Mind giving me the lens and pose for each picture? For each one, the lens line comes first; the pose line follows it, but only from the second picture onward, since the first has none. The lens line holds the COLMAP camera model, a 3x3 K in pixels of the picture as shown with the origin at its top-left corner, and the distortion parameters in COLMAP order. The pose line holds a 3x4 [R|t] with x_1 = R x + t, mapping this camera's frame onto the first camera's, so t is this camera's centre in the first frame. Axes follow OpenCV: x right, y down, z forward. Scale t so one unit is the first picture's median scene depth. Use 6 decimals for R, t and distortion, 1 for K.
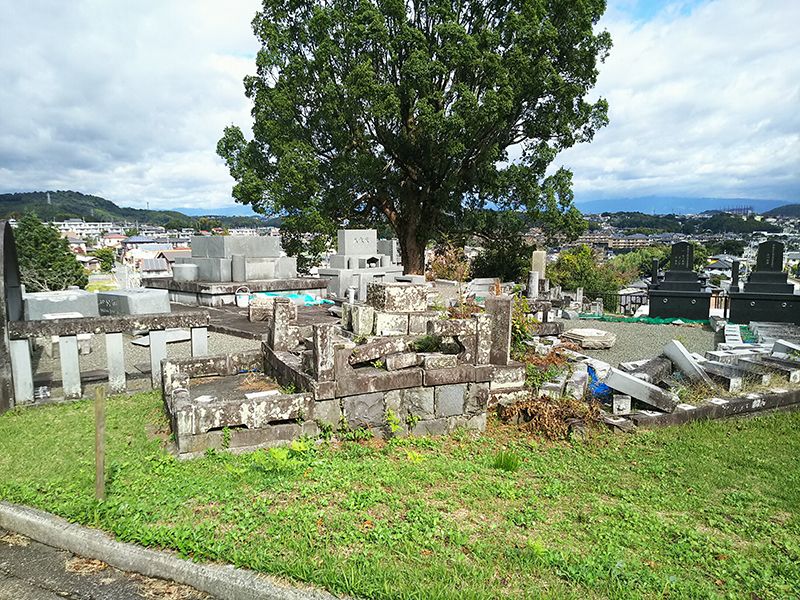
lens RADIAL K [[606.6, 0, 400.0], [0, 606.6, 300.0], [0, 0, 1]] dist [0.008245, 0.006489]
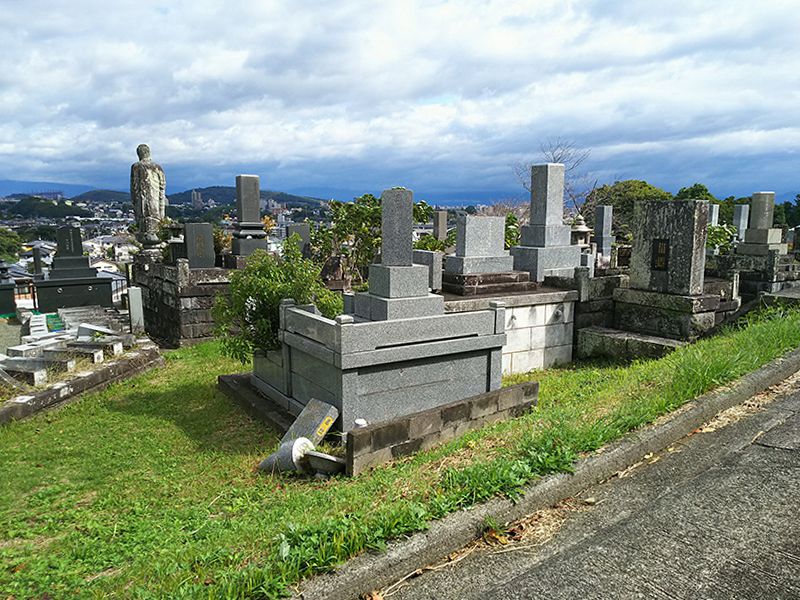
lens RADIAL K [[606.6, 0, 400.0], [0, 606.6, 300.0], [0, 0, 1]] dist [0.008245, 0.006489]
pose [[0.594250, -0.121556, 0.795041, 0.123087], [0.100825, 0.991974, 0.076304, 0.001870], [-0.797935, 0.034816, 0.601737, -0.028301]]
